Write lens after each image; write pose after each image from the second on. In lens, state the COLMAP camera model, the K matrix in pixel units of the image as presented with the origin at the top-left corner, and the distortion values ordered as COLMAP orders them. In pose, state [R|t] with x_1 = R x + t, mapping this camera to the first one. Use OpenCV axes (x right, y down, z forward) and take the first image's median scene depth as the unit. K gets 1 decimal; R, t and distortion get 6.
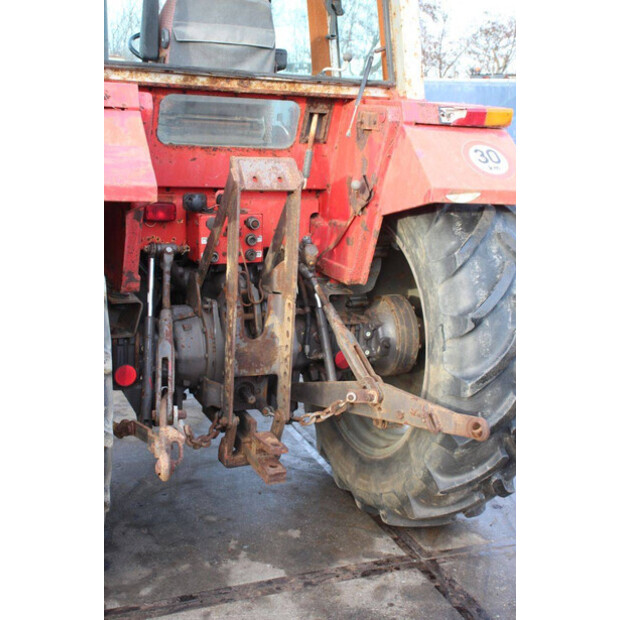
lens RADIAL K [[872.3, 0, 310.0], [0, 872.3, 310.0], [0, 0, 1]] dist [0.059925, 0.098500]
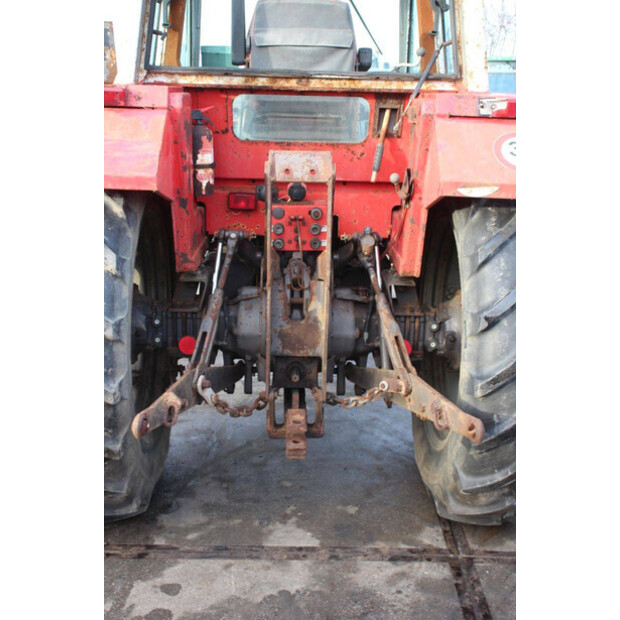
lens RADIAL K [[801.9, 0, 310.0], [0, 801.9, 310.0], [0, 0, 1]] dist [-0.011180, 0.252036]
pose [[0.923387, 0.069317, -0.377561, 0.315442], [-0.063184, 0.997591, 0.028623, -0.010146], [0.378636, -0.002574, 0.925542, 0.097312]]
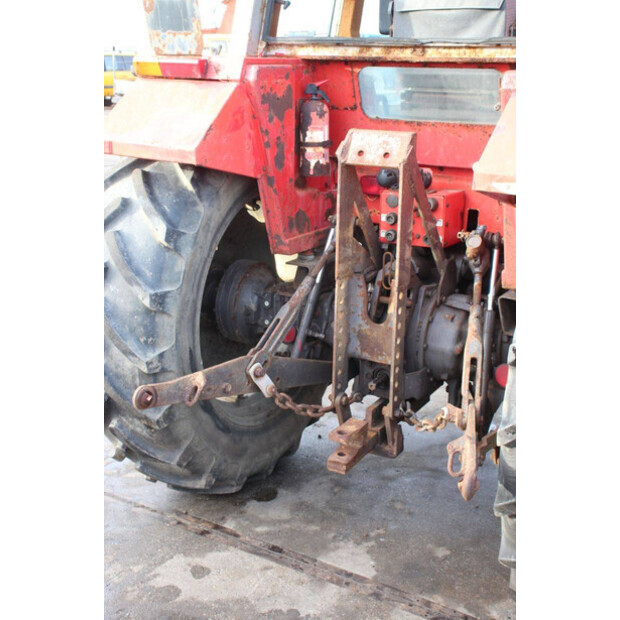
lens RADIAL K [[852.7, 0, 310.0], [0, 852.7, 310.0], [0, 0, 1]] dist [0.006820, 0.328914]
pose [[0.585773, 0.186848, -0.788643, 0.614027], [-0.175307, 0.979237, 0.101794, -0.062064], [0.791289, 0.078626, 0.606366, 0.374602]]
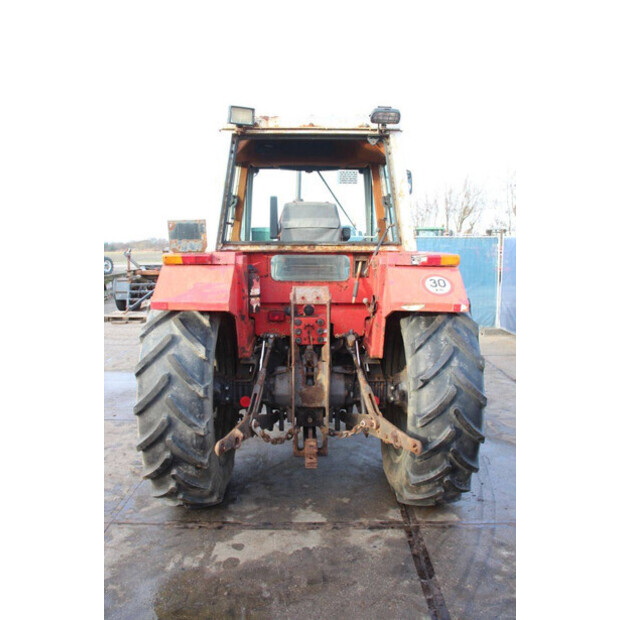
lens RADIAL K [[509.0, 0, 310.0], [0, 509.0, 310.0], [0, 0, 1]] dist [-0.178690, 0.160229]
pose [[0.919410, -0.005047, -0.393267, 0.340331], [-0.044081, 0.992295, -0.115791, -0.001788], [0.390822, 0.123795, 0.912104, 0.031665]]
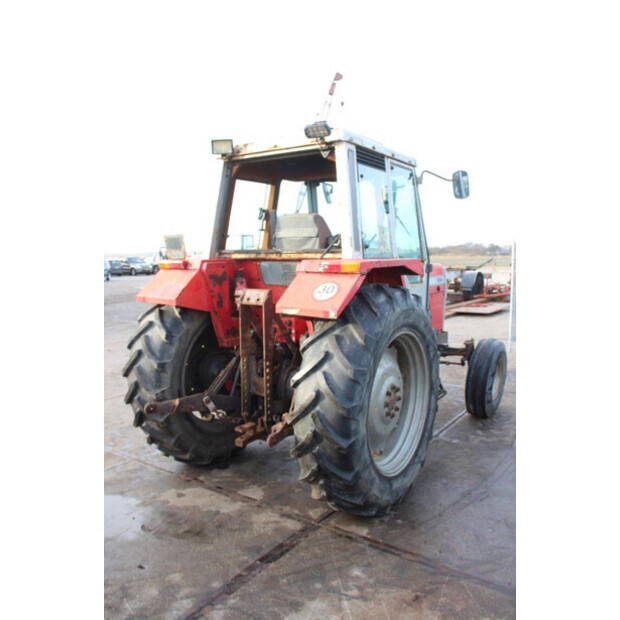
lens RADIAL K [[523.2, 0, 310.0], [0, 523.2, 310.0], [0, 0, 1]] dist [-0.167482, 0.154246]
pose [[0.532877, 0.035569, -0.845445, 1.003624], [-0.166228, 0.984049, -0.063372, -0.062857], [0.829705, 0.174306, 0.530290, 0.418097]]
